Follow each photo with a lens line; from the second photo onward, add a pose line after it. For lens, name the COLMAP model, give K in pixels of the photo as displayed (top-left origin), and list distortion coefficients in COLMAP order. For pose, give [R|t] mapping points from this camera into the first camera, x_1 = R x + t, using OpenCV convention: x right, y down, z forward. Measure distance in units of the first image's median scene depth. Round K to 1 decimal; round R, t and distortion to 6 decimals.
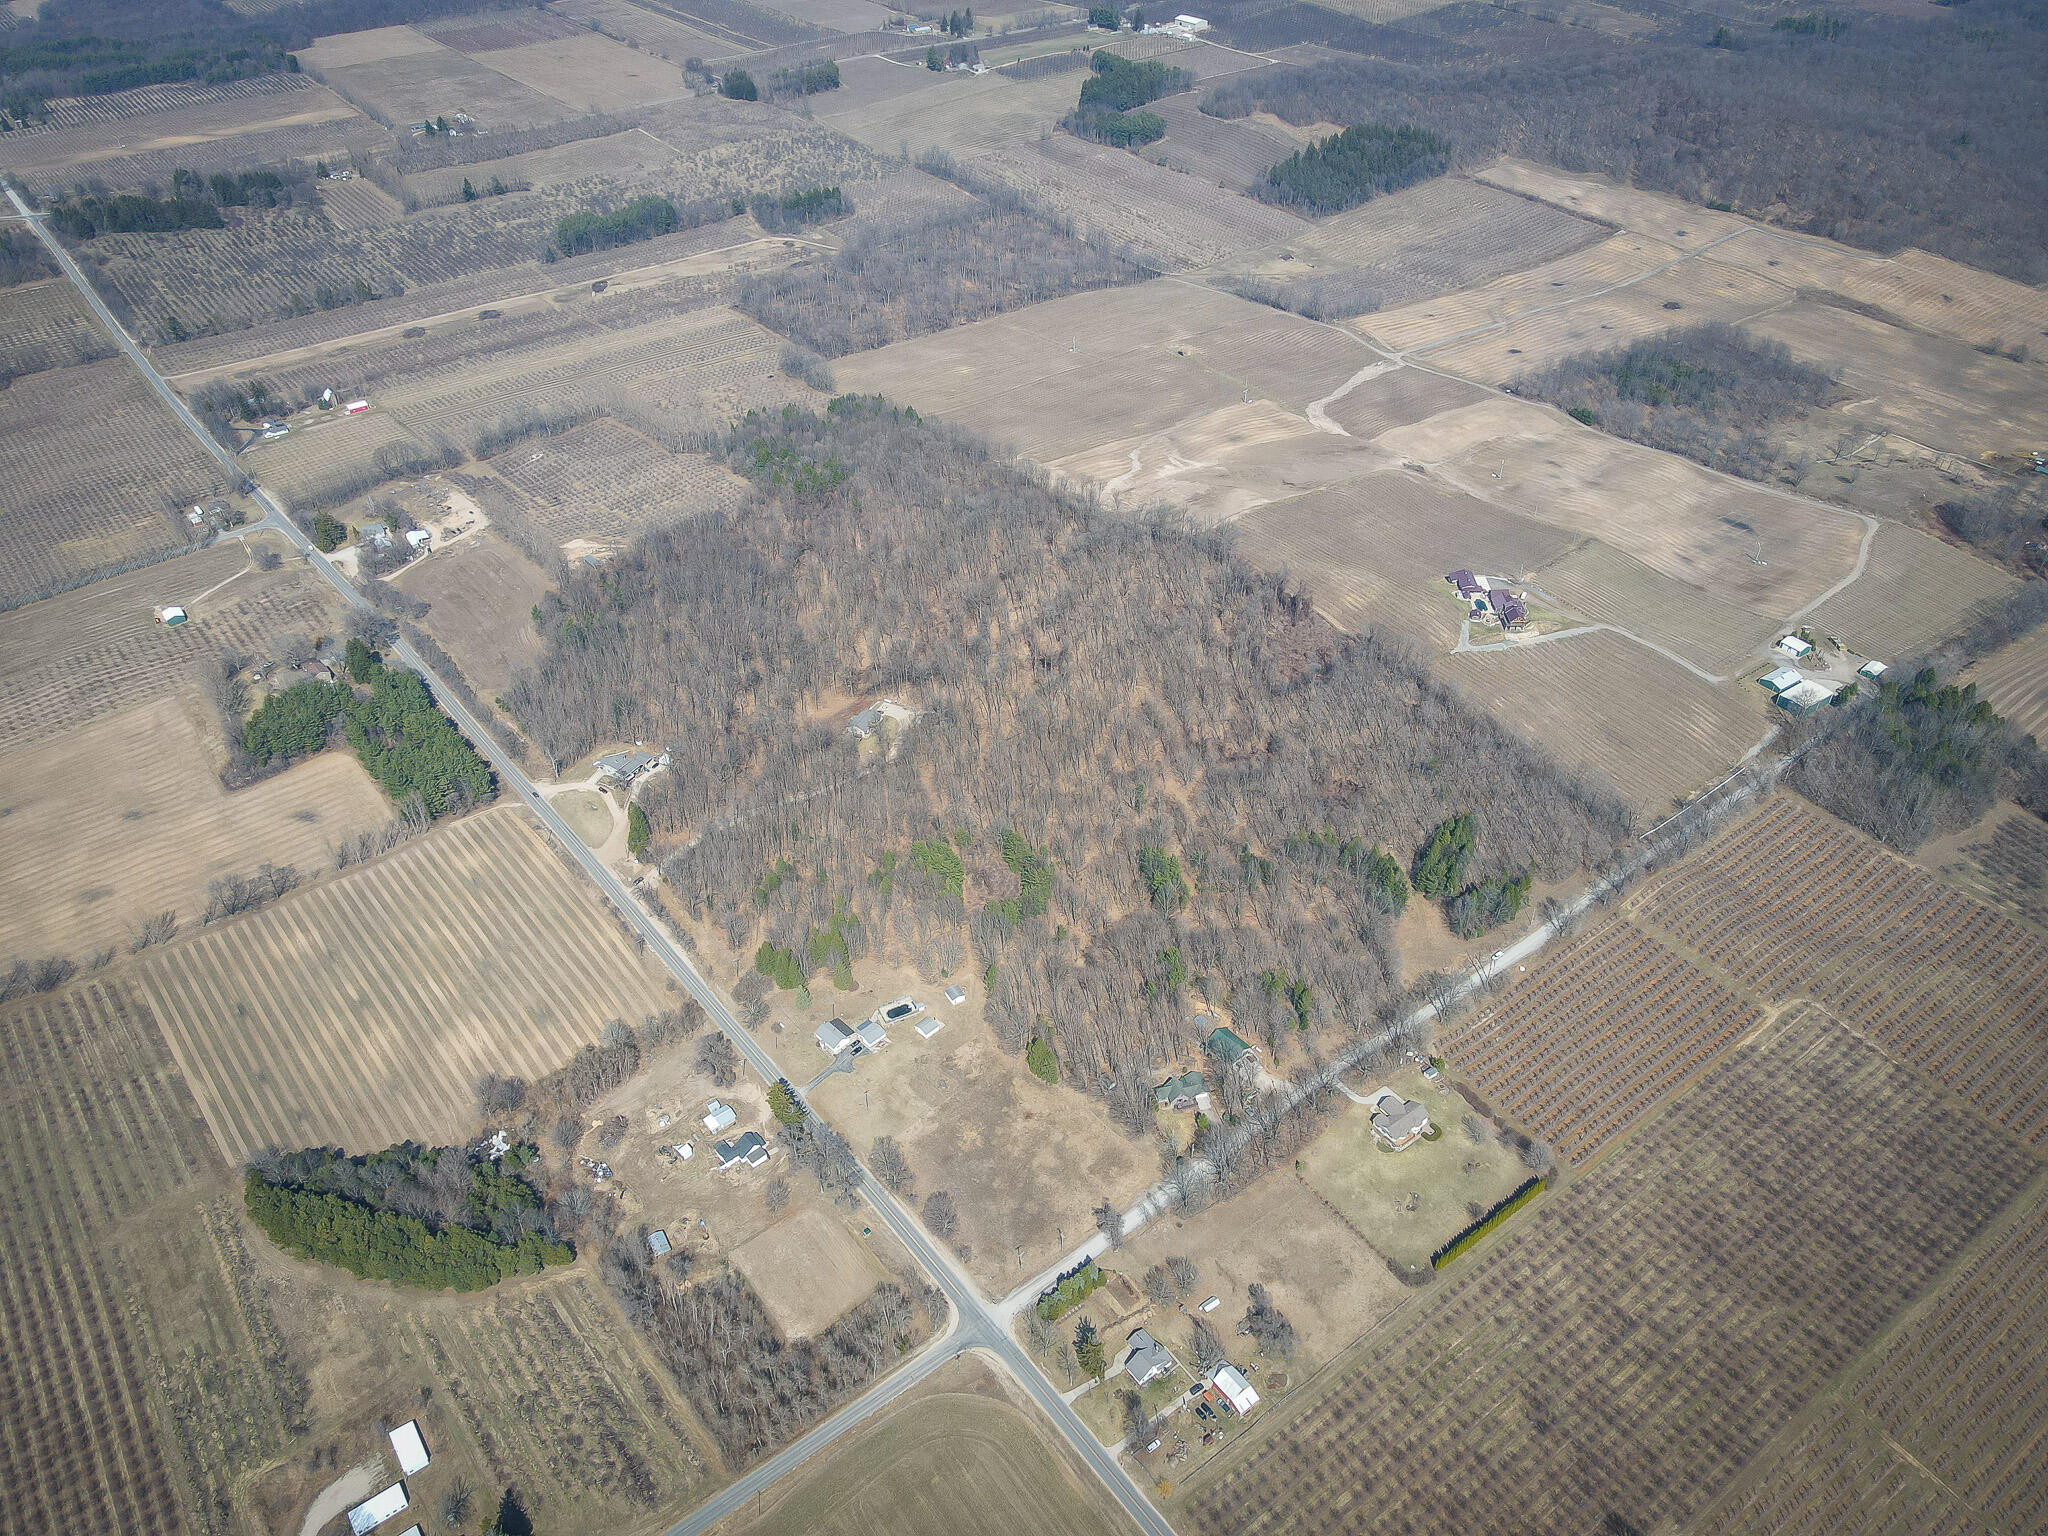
lens RADIAL K [[1486.9, 0, 1004.9], [0, 1486.9, 762.4], [0, 0, 1]] dist [0.029725, -0.015310]
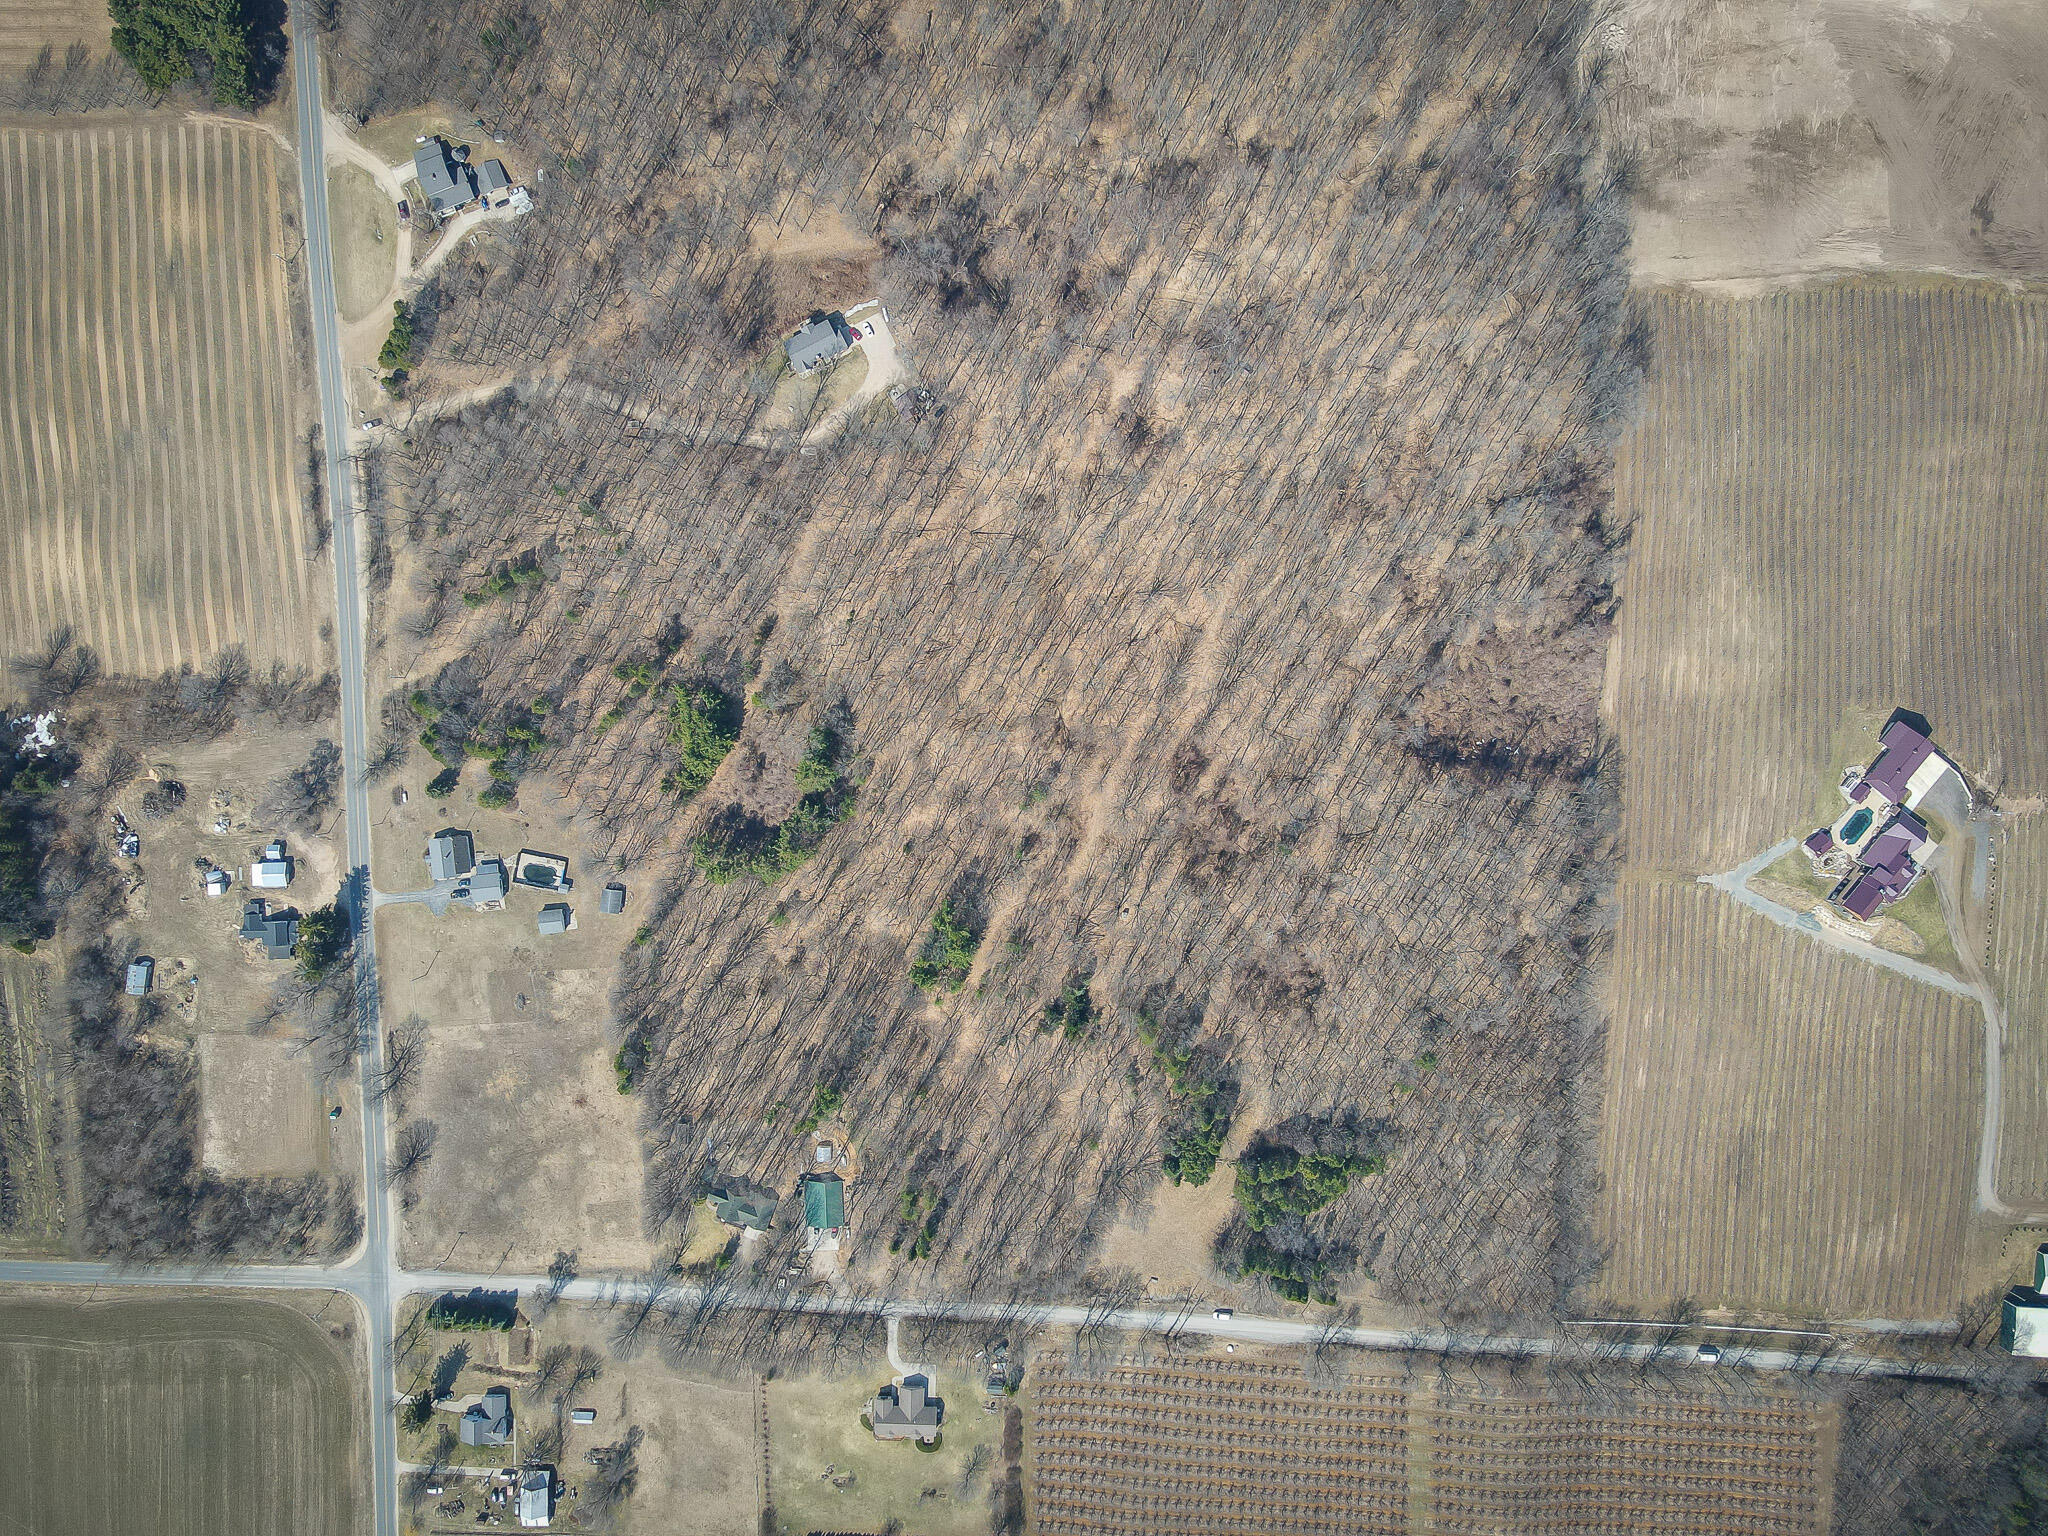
lens RADIAL K [[1486.9, 0, 1021.3], [0, 1486.9, 772.8], [0, 0, 1]] dist [0.029725, -0.015310]
pose [[0.791724, 0.609989, 0.032973, 0.067629], [-0.382599, 0.453061, 0.805204, -0.571736], [0.476227, -0.650115, 0.592080, 0.724998]]
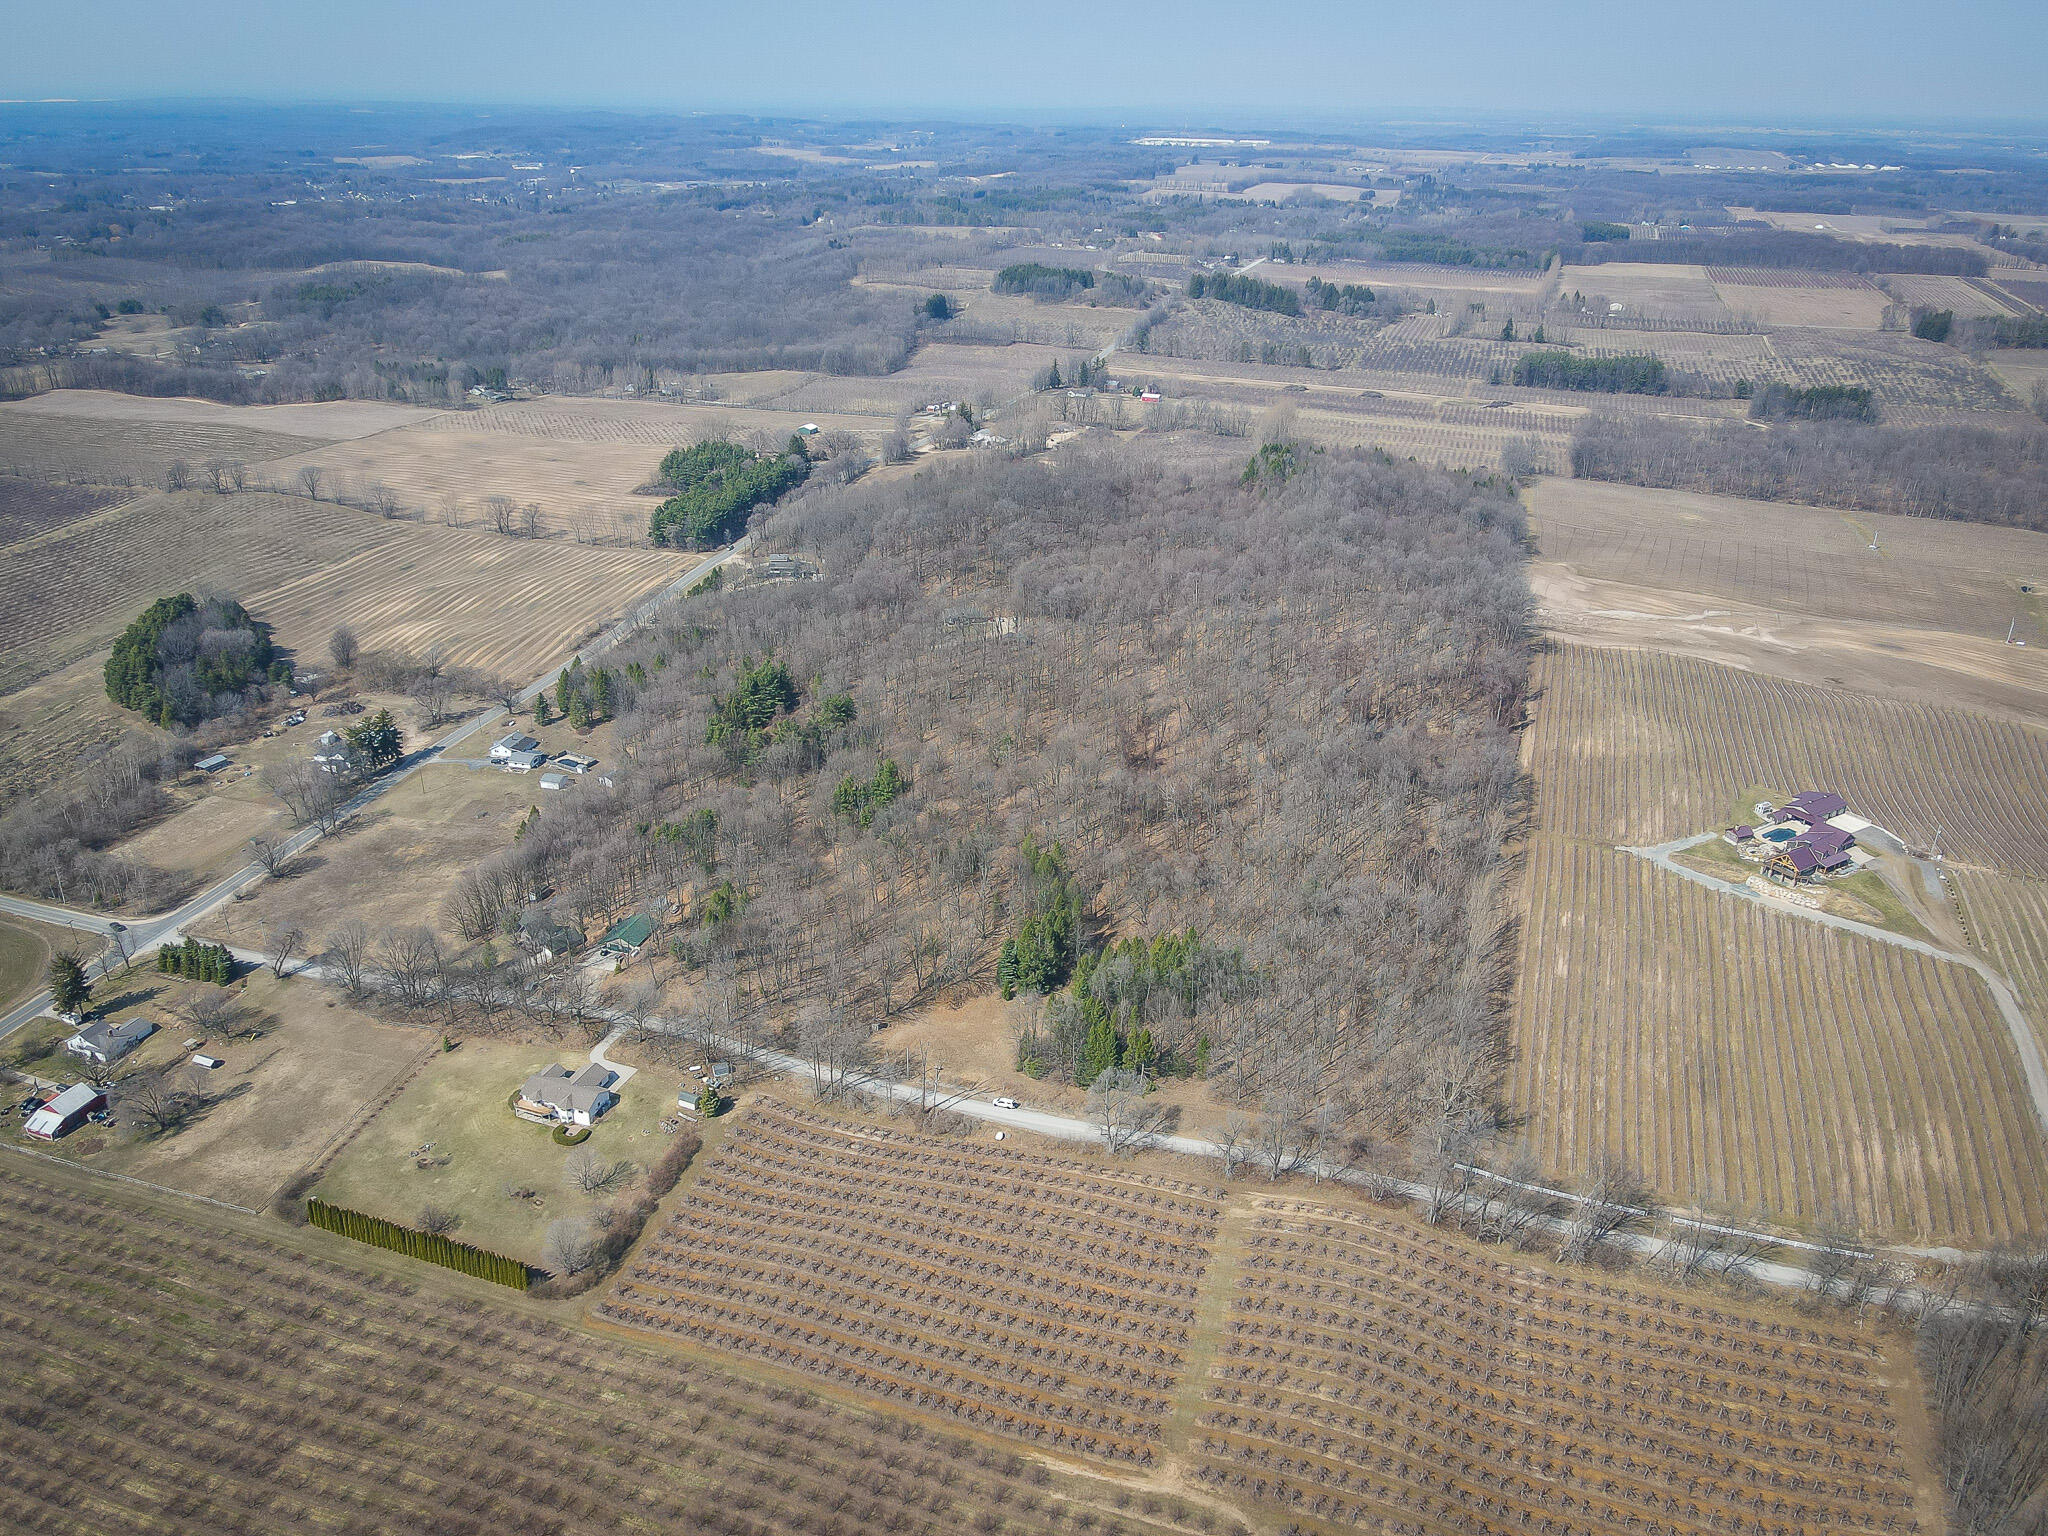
lens RADIAL K [[1486.9, 0, 1016.4], [0, 1486.9, 767.9], [0, 0, 1]] dist [0.029725, -0.015310]
pose [[0.549109, 0.375475, -0.746658, 0.735740], [-0.535462, 0.844003, 0.030637, 0.004421], [0.641685, 0.382984, 0.664502, 0.612337]]
